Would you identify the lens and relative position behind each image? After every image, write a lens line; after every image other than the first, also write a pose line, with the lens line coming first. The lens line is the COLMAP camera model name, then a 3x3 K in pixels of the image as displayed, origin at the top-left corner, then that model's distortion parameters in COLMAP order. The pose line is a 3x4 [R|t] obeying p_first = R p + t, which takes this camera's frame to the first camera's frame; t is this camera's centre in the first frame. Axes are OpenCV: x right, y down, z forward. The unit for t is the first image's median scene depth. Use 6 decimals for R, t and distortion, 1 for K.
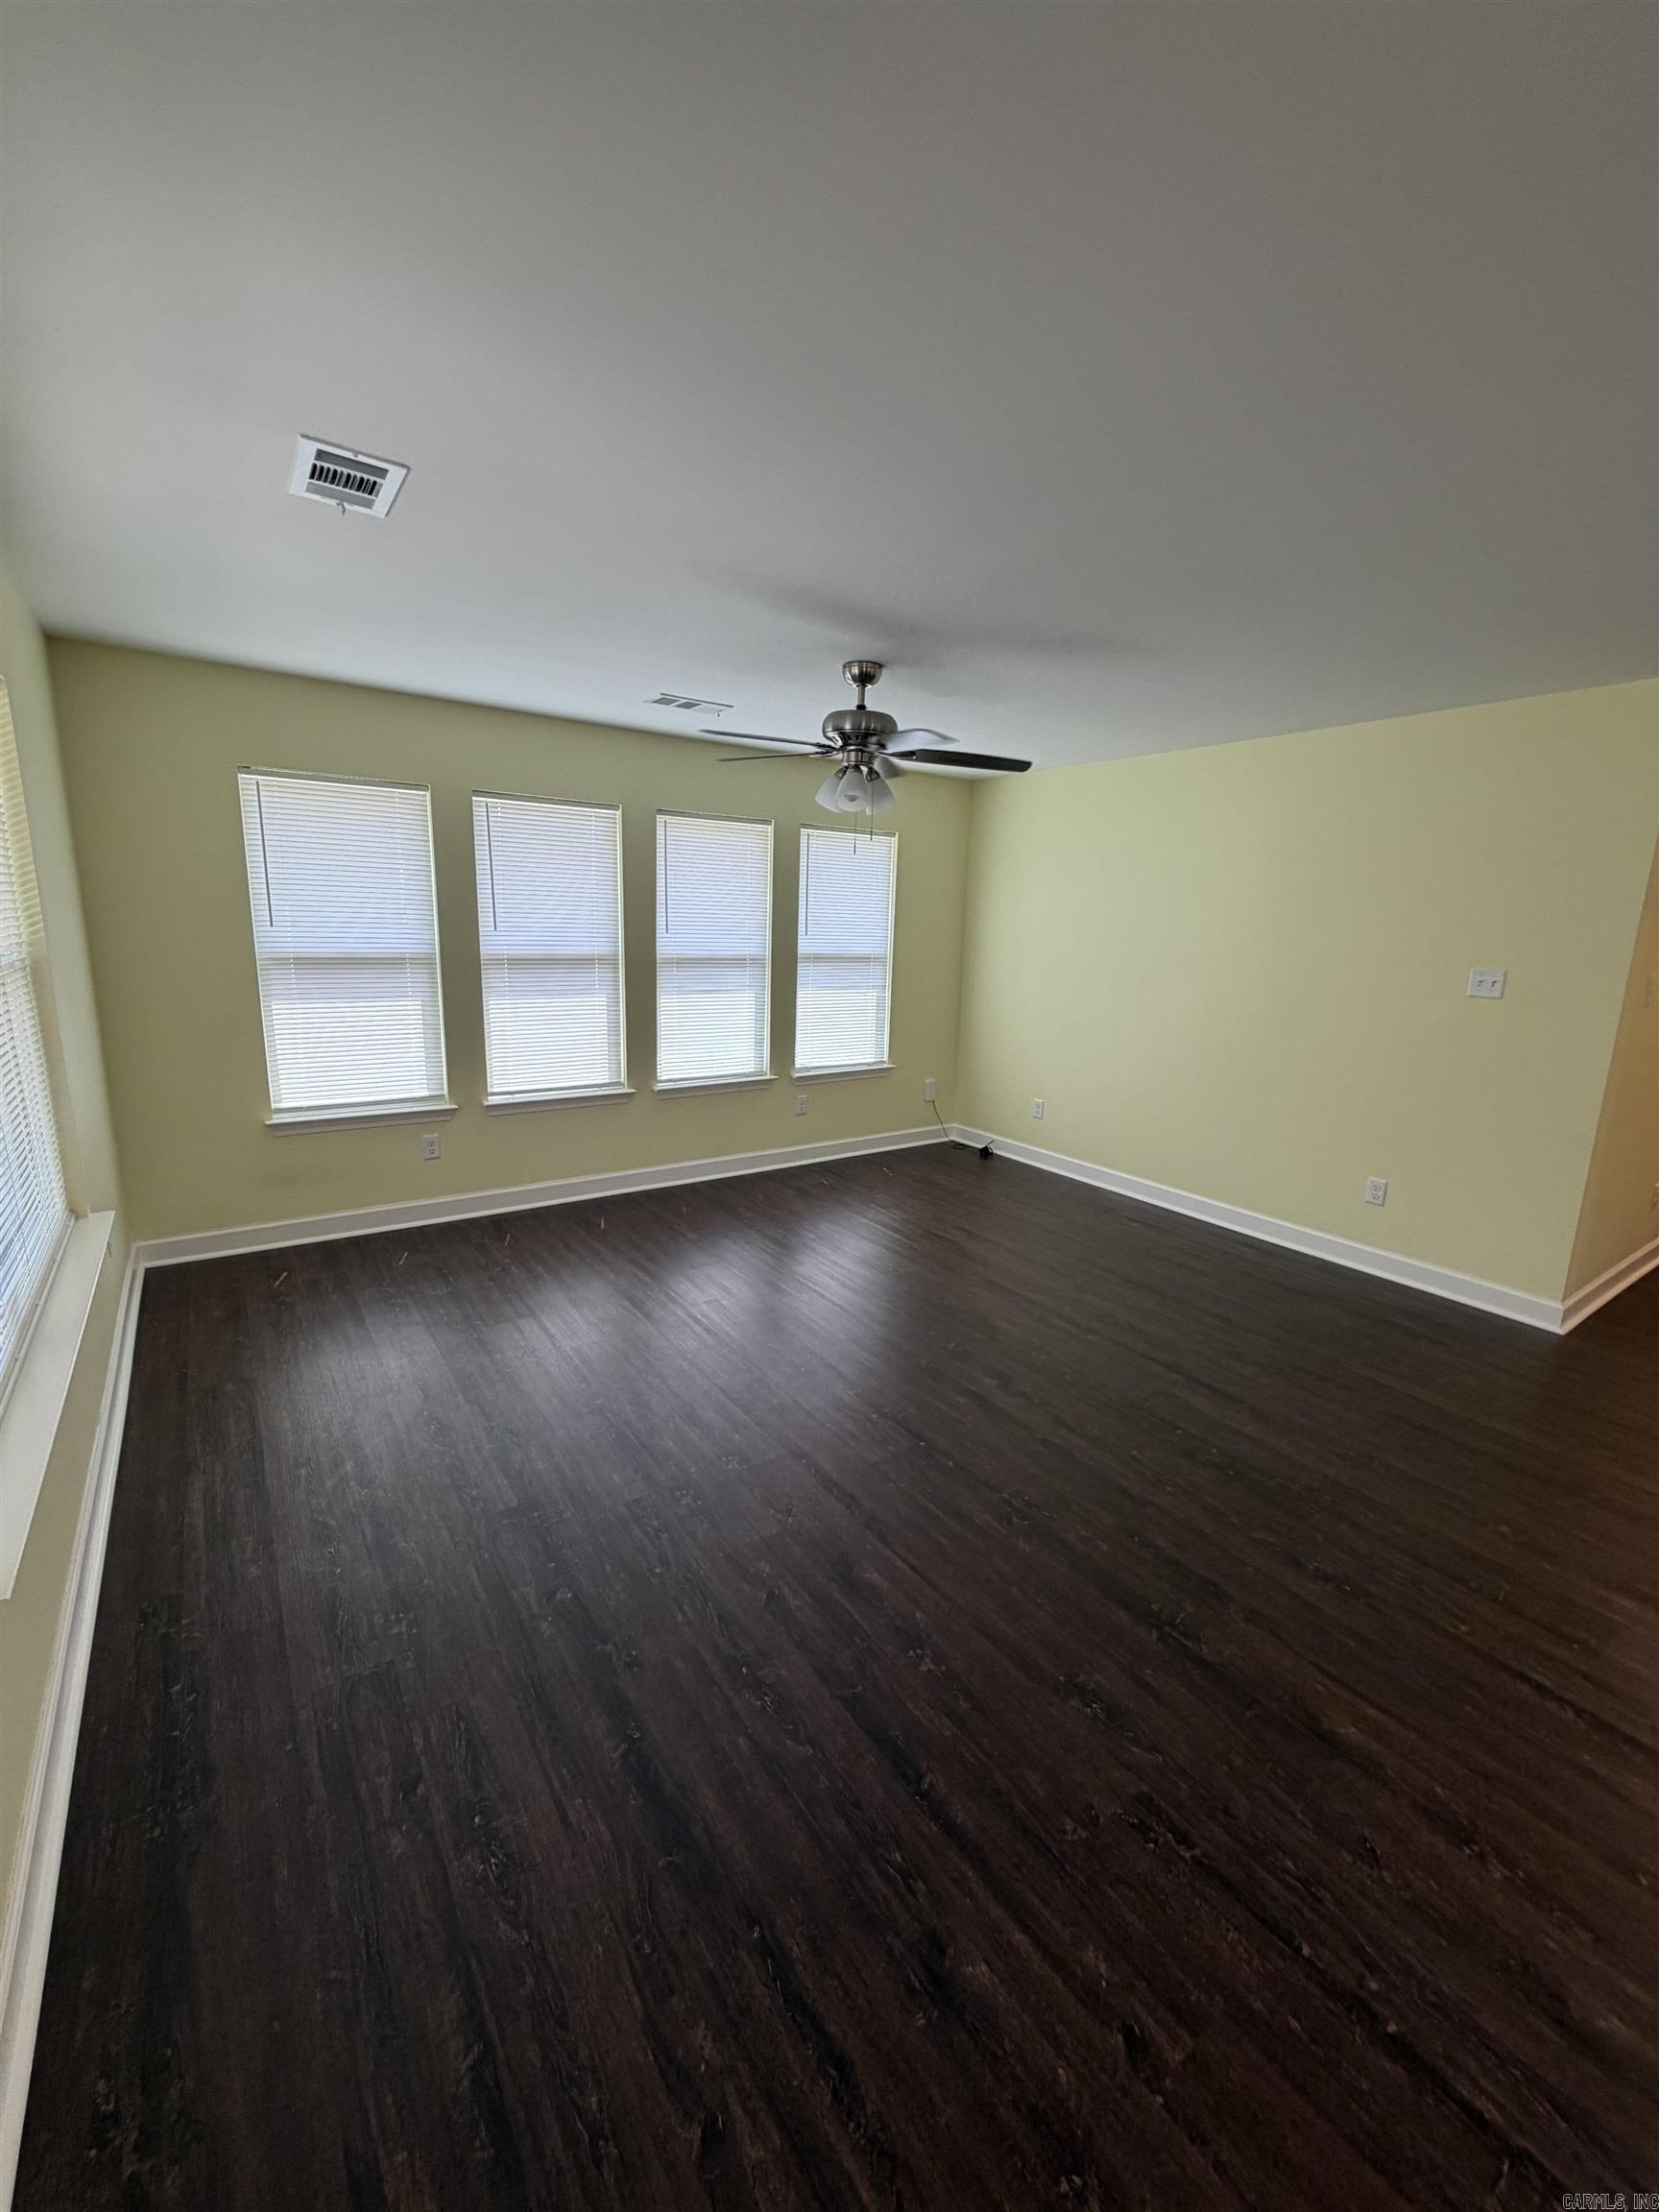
lens RADIAL K [[883.0, 0, 828.4], [0, 883.0, 1097.8], [0, 0, 1]] dist [0.001907, 0.000020]
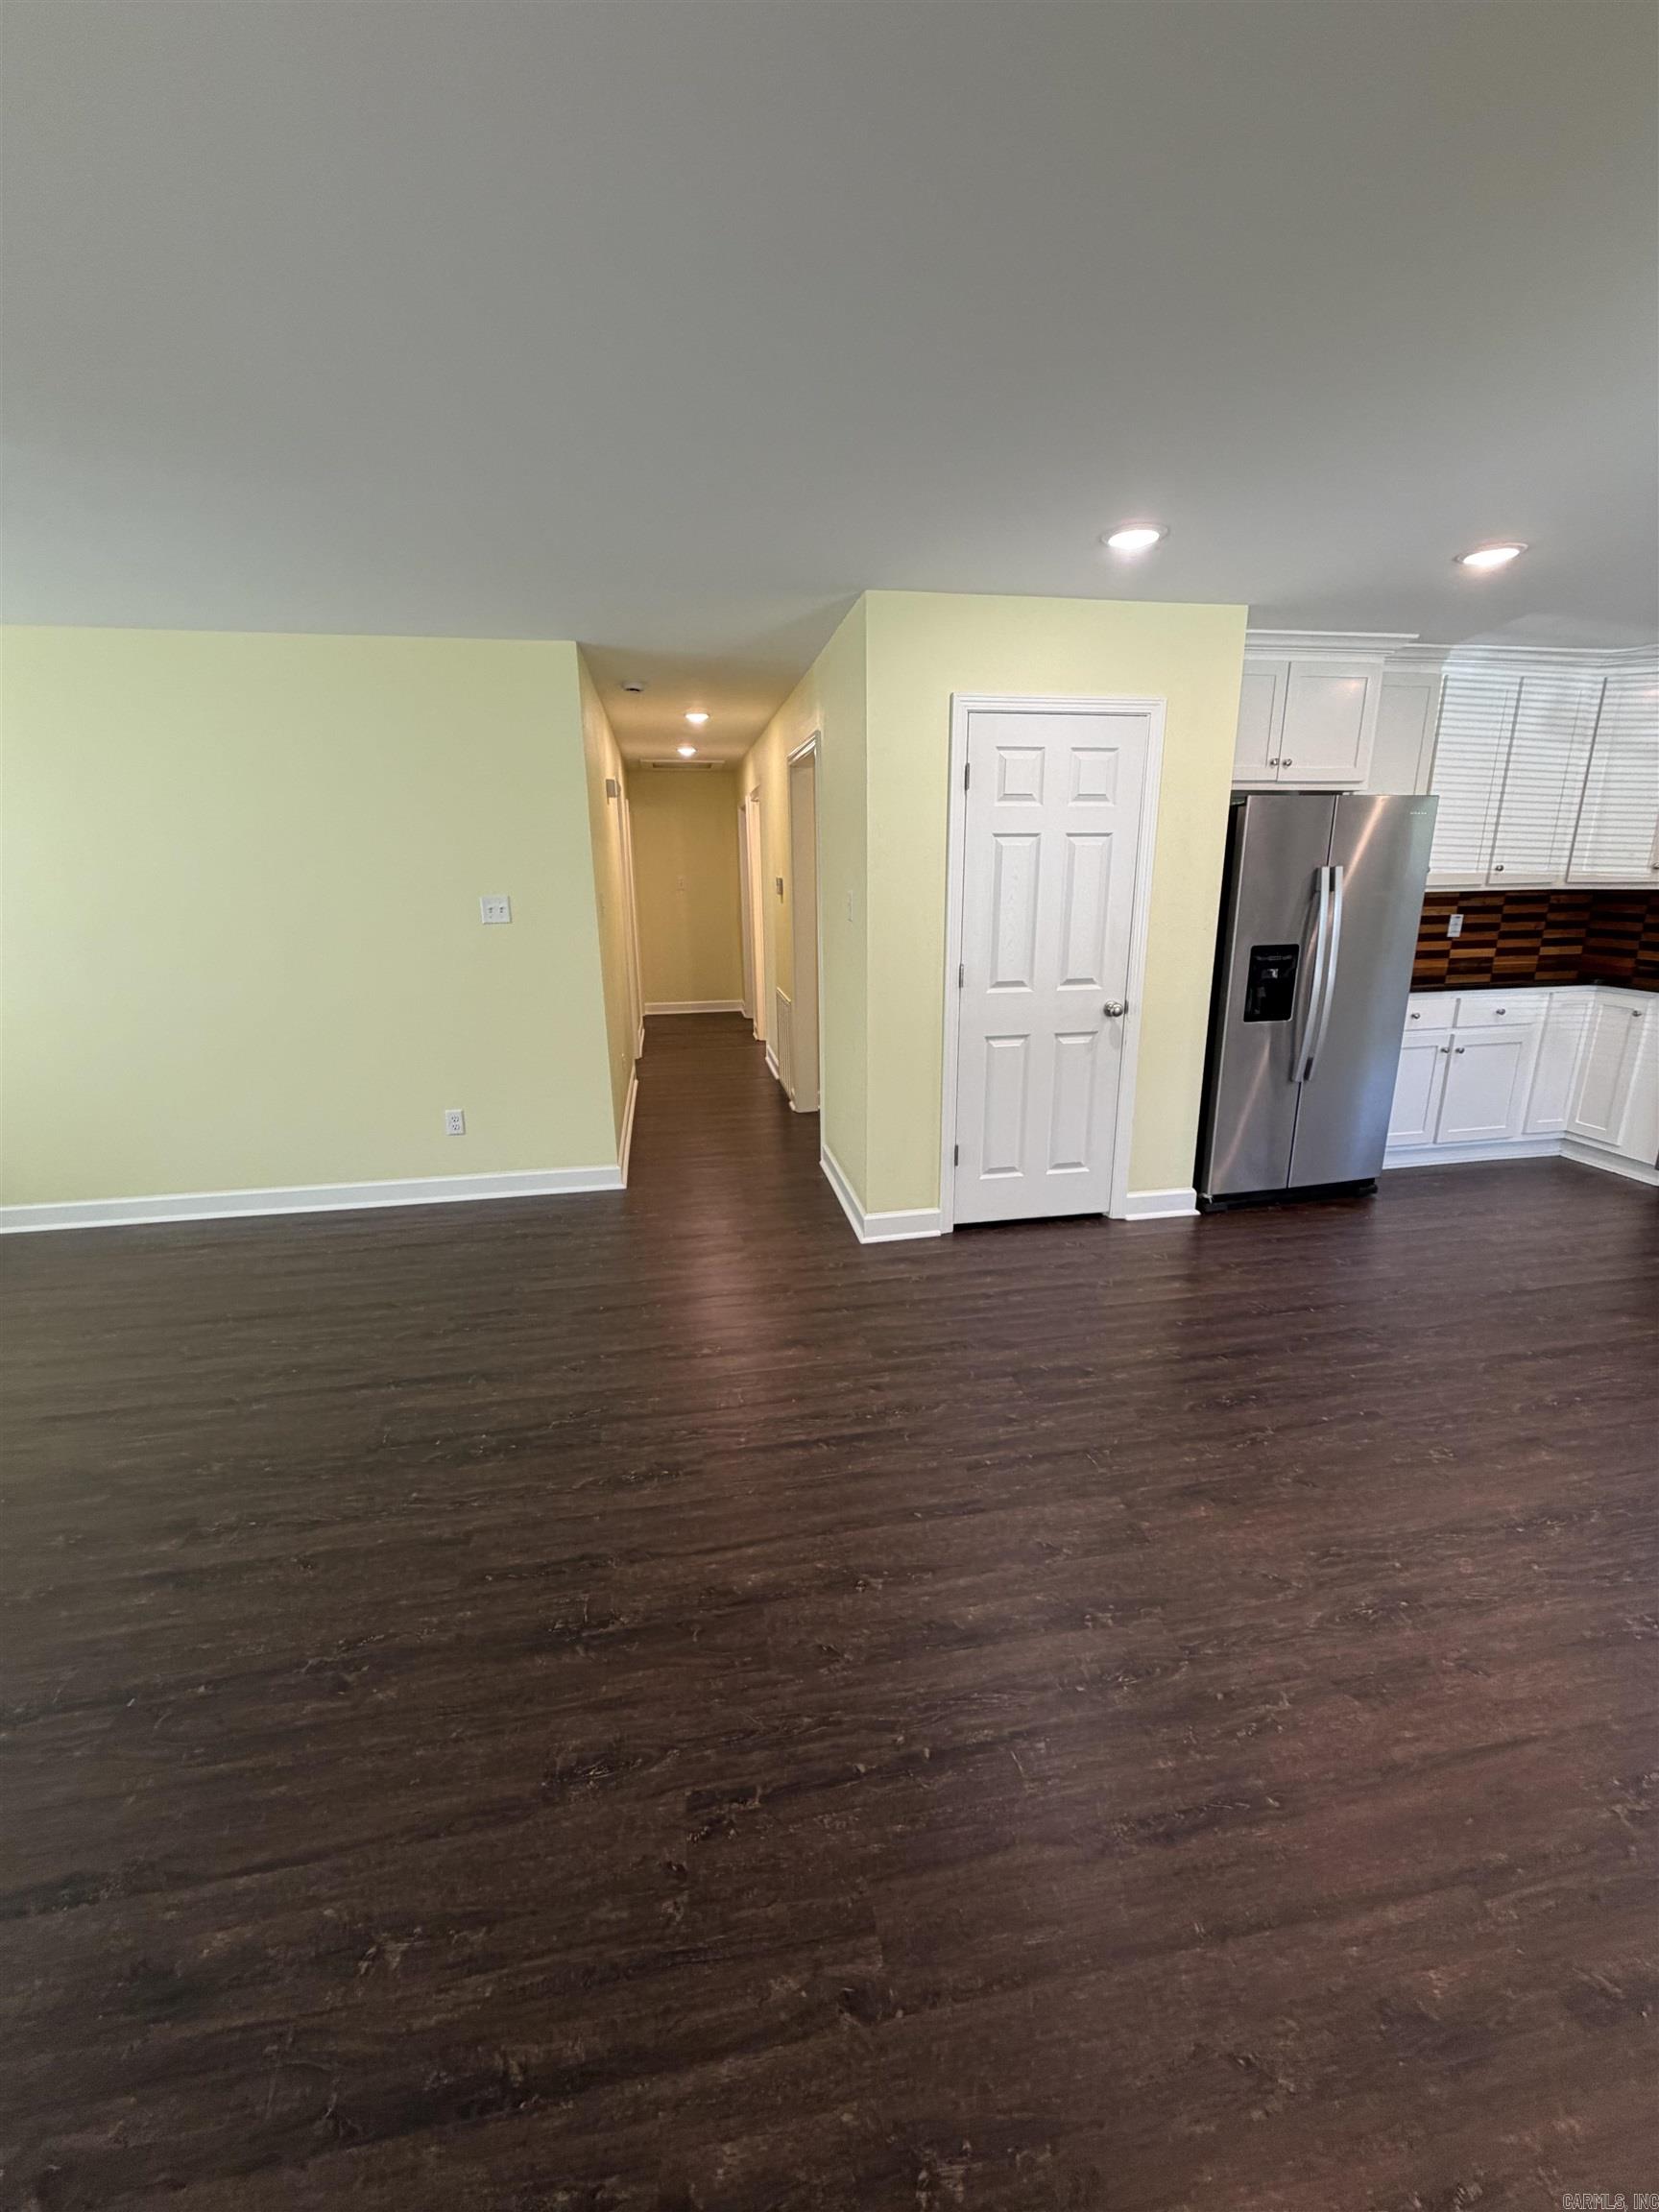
lens RADIAL K [[883.0, 0, 828.4], [0, 883.0, 1097.8], [0, 0, 1]] dist [0.001907, 0.000020]
pose [[0.418997, -0.263570, 0.868892, -0.173108], [0.206179, 0.959563, 0.191650, -0.061800], [-0.884269, 0.098847, 0.456396, 0.323314]]
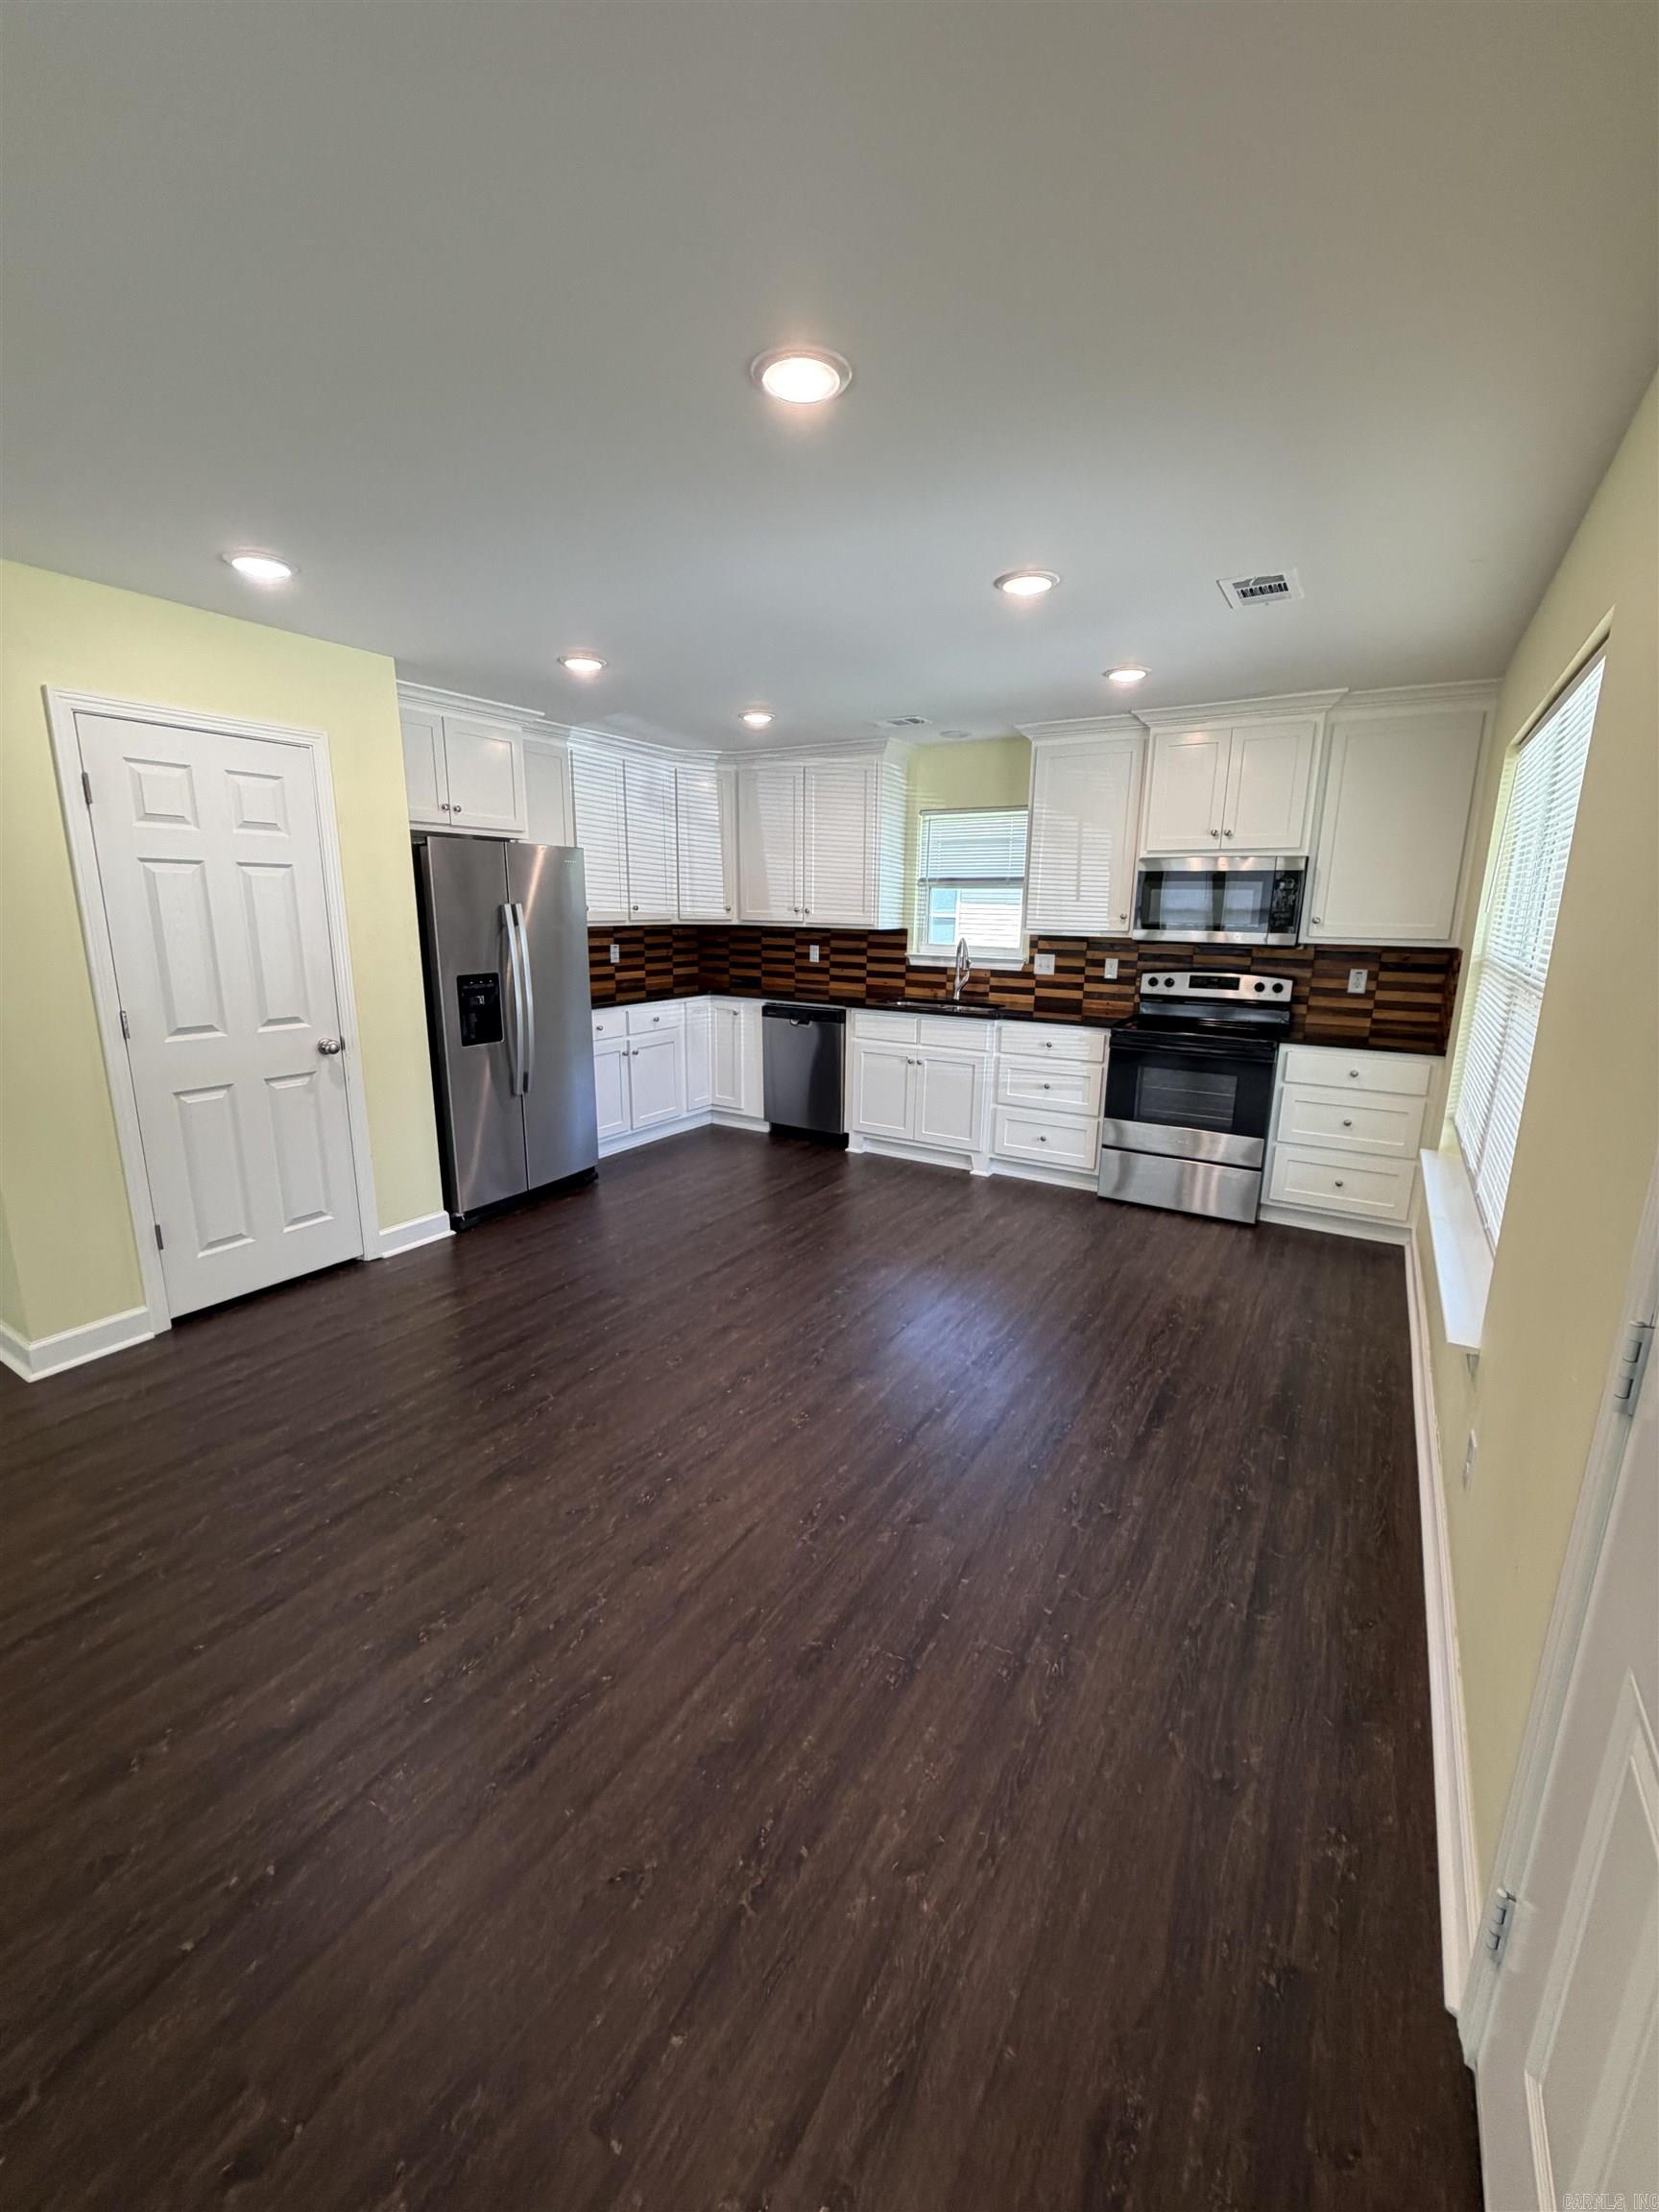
lens RADIAL K [[883.0, 0, 828.4], [0, 883.0, 1097.8], [0, 0, 1]] dist [0.001907, 0.000020]
pose [[-0.393676, -0.232641, 0.889324, -0.278275], [0.161309, 0.934951, 0.315984, -0.066692], [-0.904985, 0.267852, -0.330541, 0.326009]]
